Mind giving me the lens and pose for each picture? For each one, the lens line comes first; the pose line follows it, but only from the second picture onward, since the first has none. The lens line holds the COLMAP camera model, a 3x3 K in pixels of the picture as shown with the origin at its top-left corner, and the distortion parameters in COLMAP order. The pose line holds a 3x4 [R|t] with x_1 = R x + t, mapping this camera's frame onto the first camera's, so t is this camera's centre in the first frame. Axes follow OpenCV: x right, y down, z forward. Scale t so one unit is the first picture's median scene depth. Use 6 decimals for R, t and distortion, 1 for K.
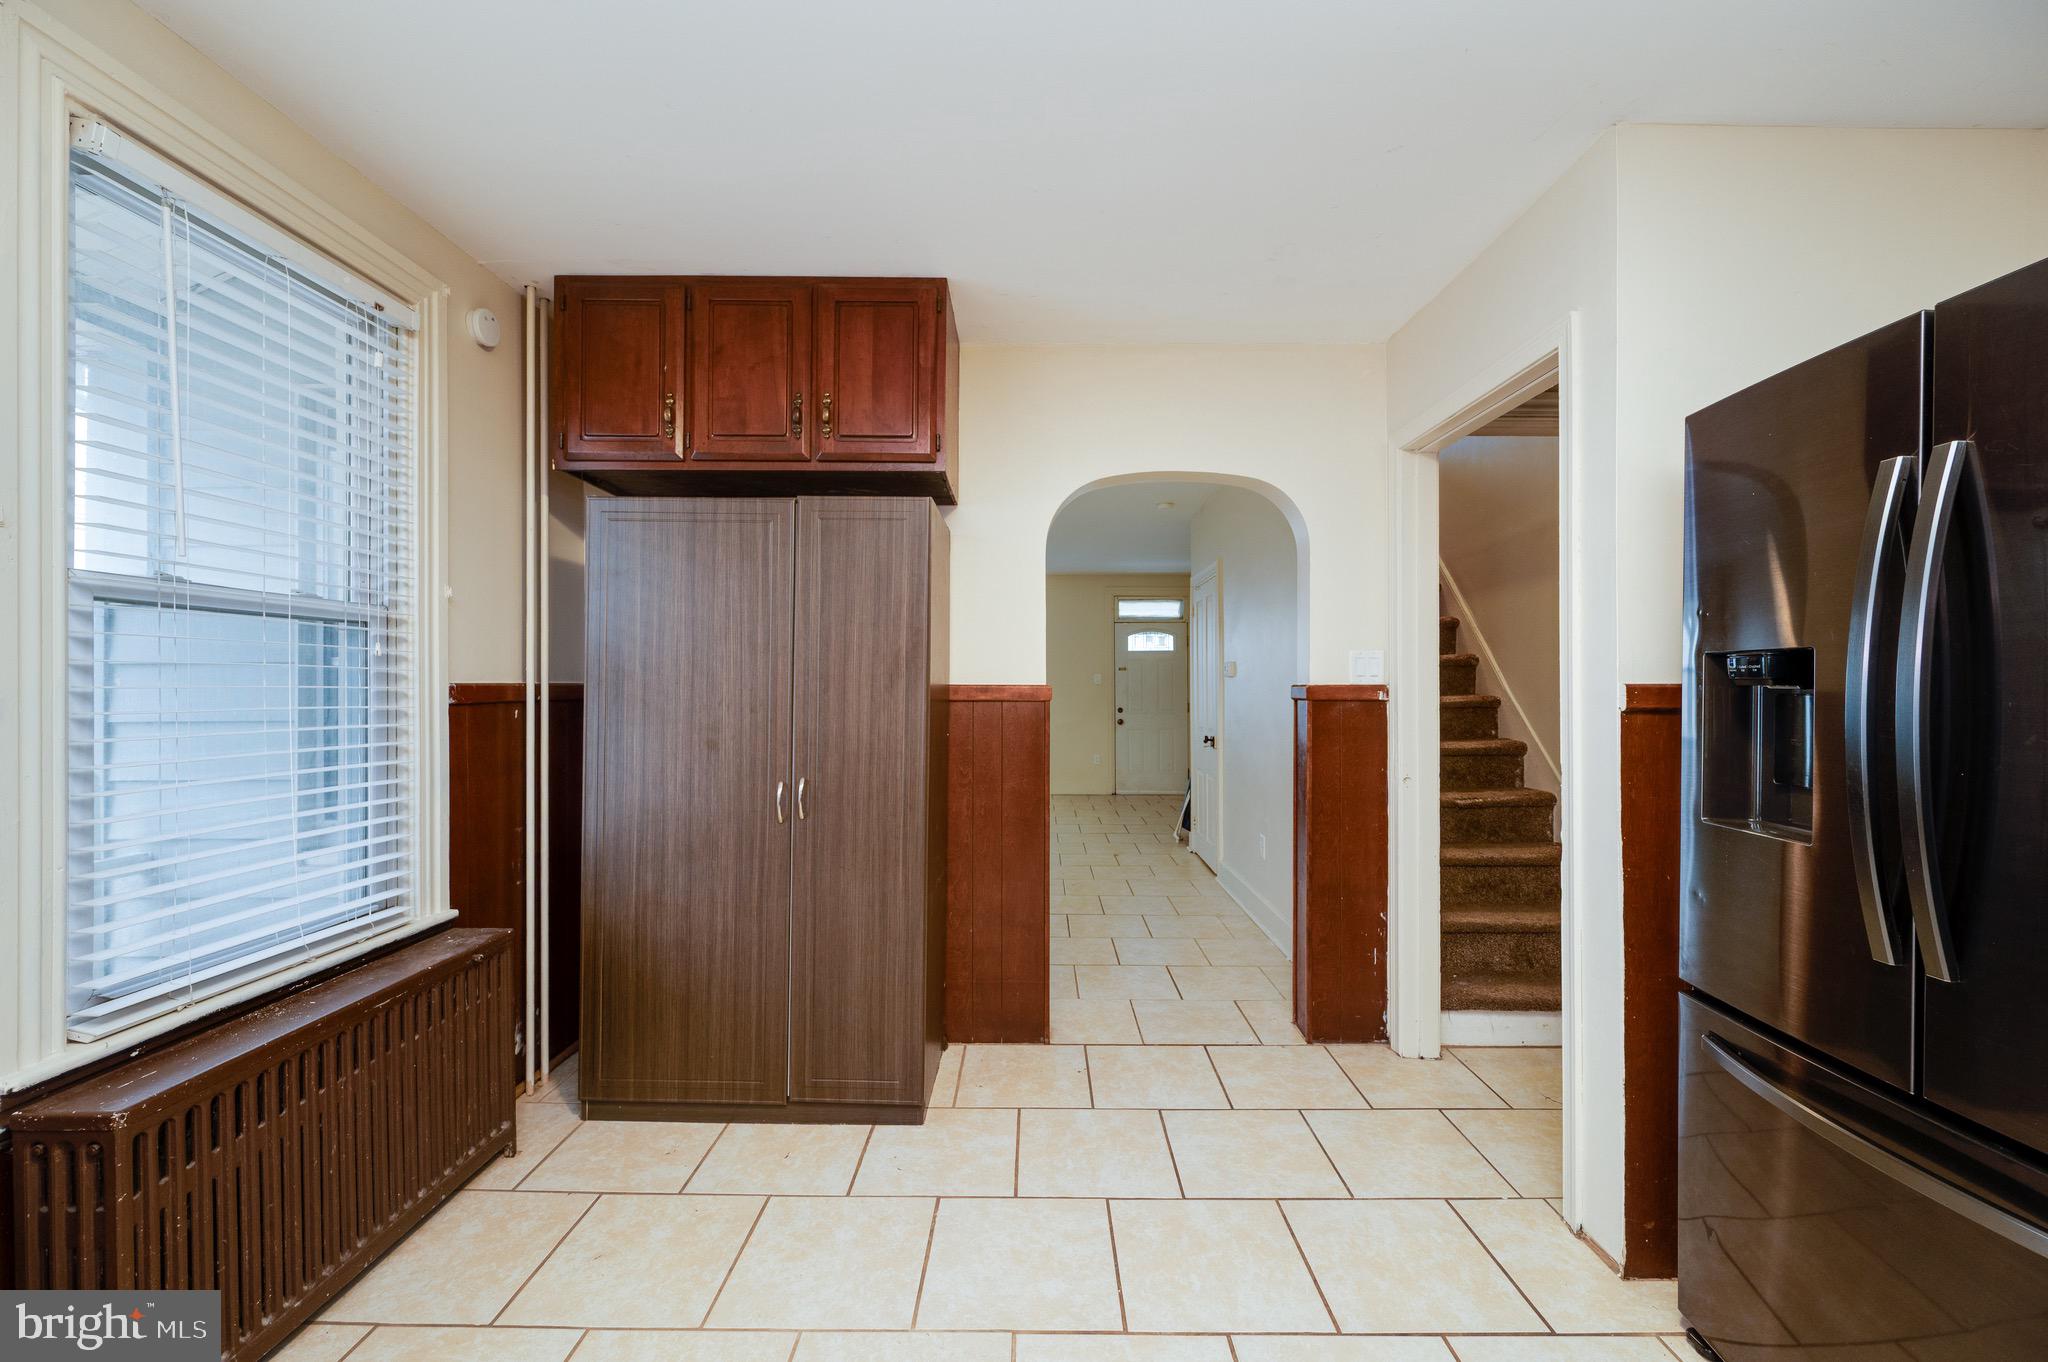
lens RADIAL K [[842.4, 0, 1017.0], [0, 842.4, 689.8], [0, 0, 1]] dist [-0.005517, 0.000198]
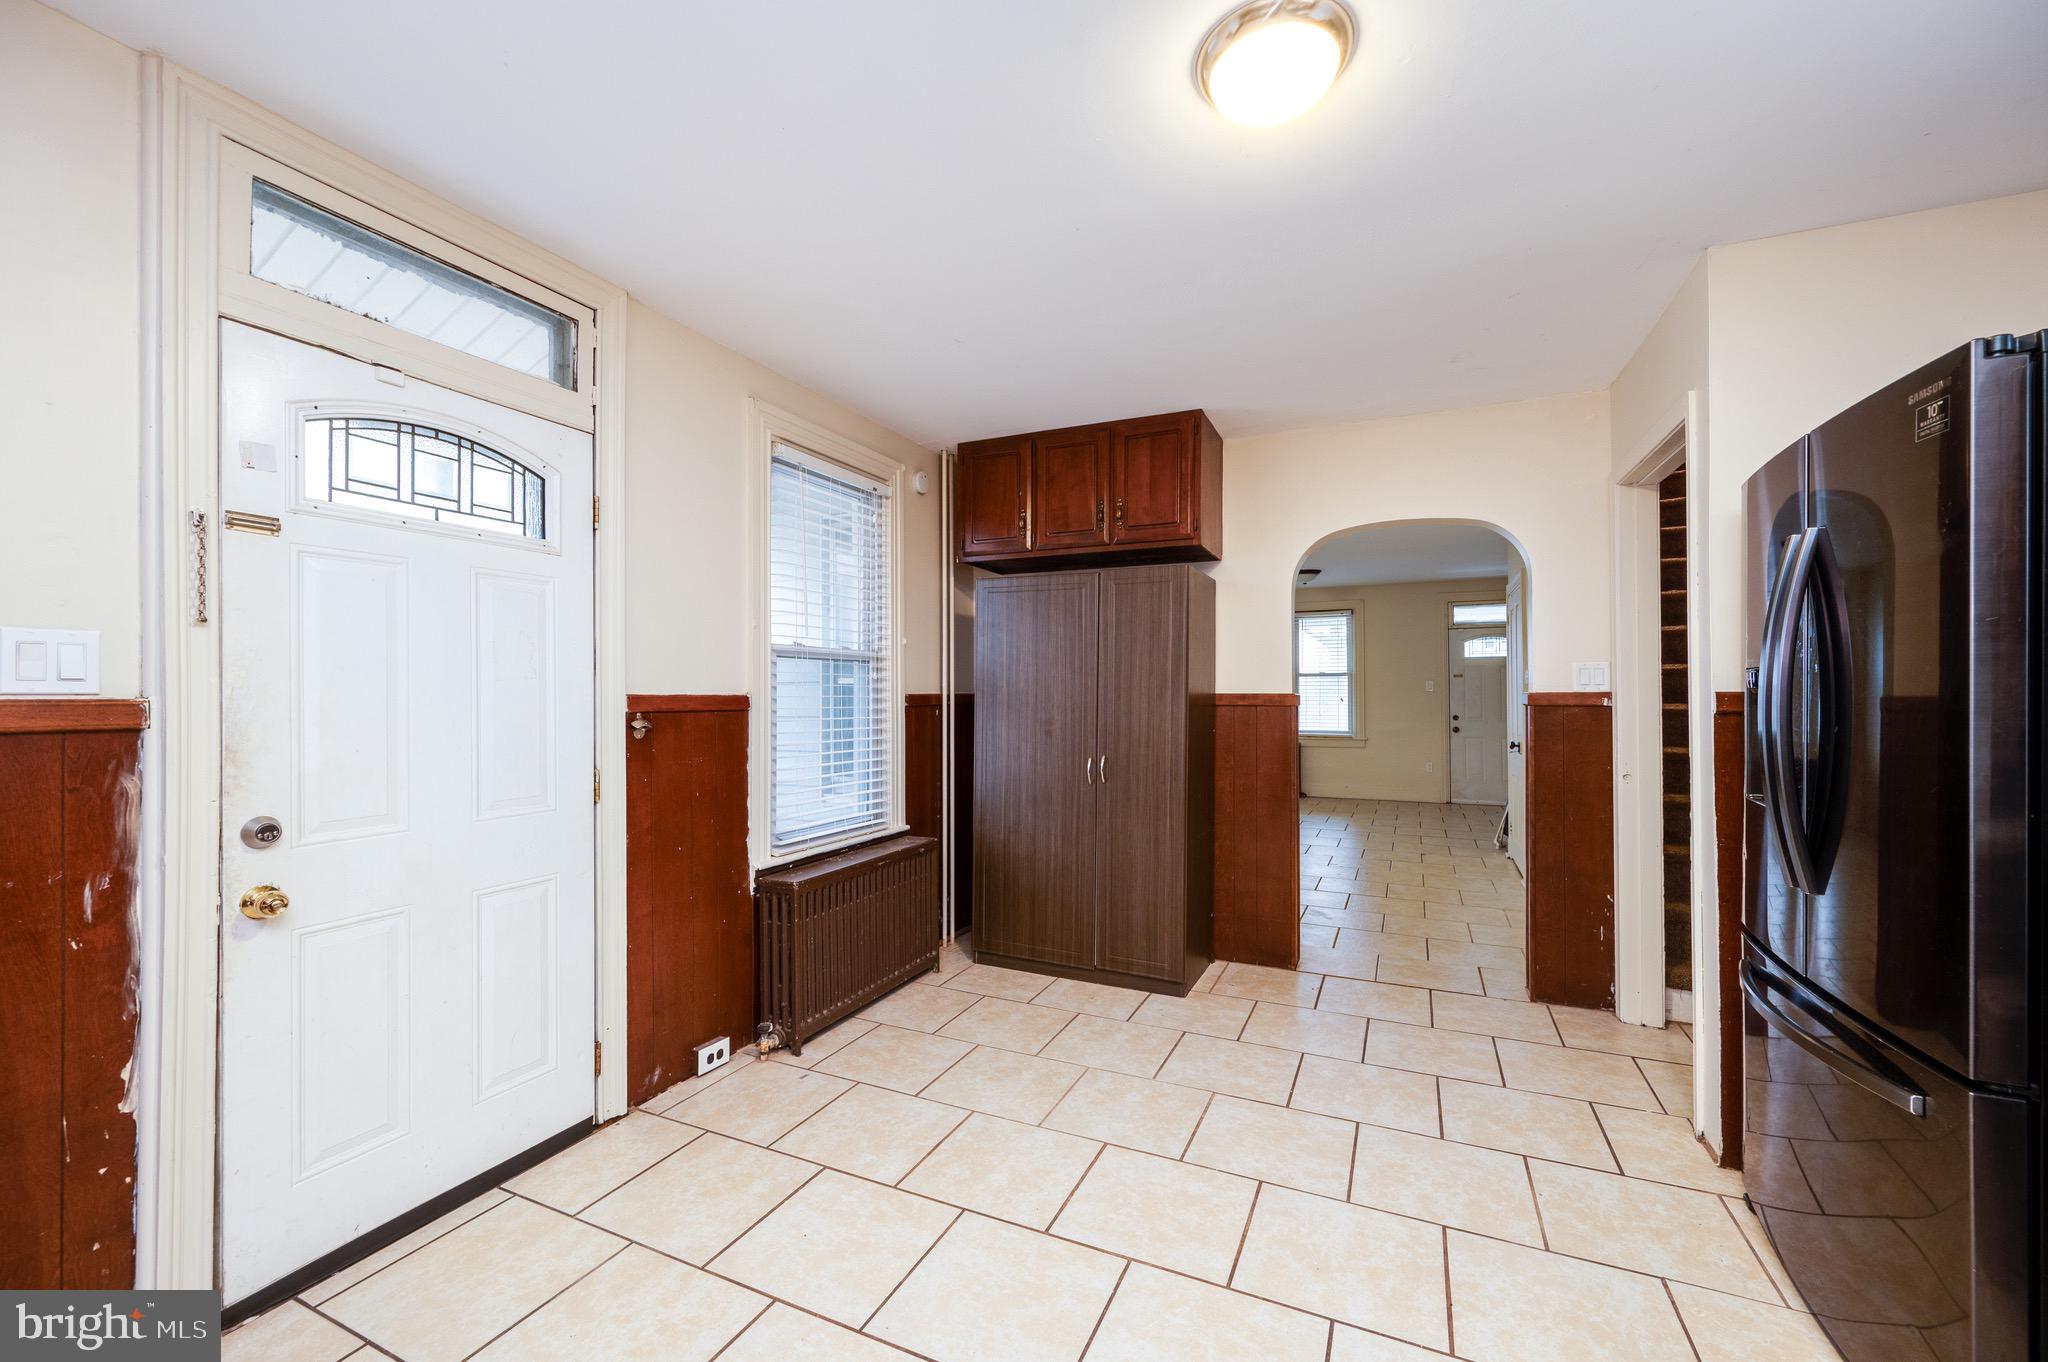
lens RADIAL K [[842.4, 0, 1019.5], [0, 842.4, 686.7], [0, 0, 1]] dist [-0.005517, 0.000198]
pose [[0.916422, -0.006855, -0.400156, 0.213582], [0.001699, 0.999911, -0.013237, 0.000714], [0.400211, 0.011451, 0.916352, -0.451927]]
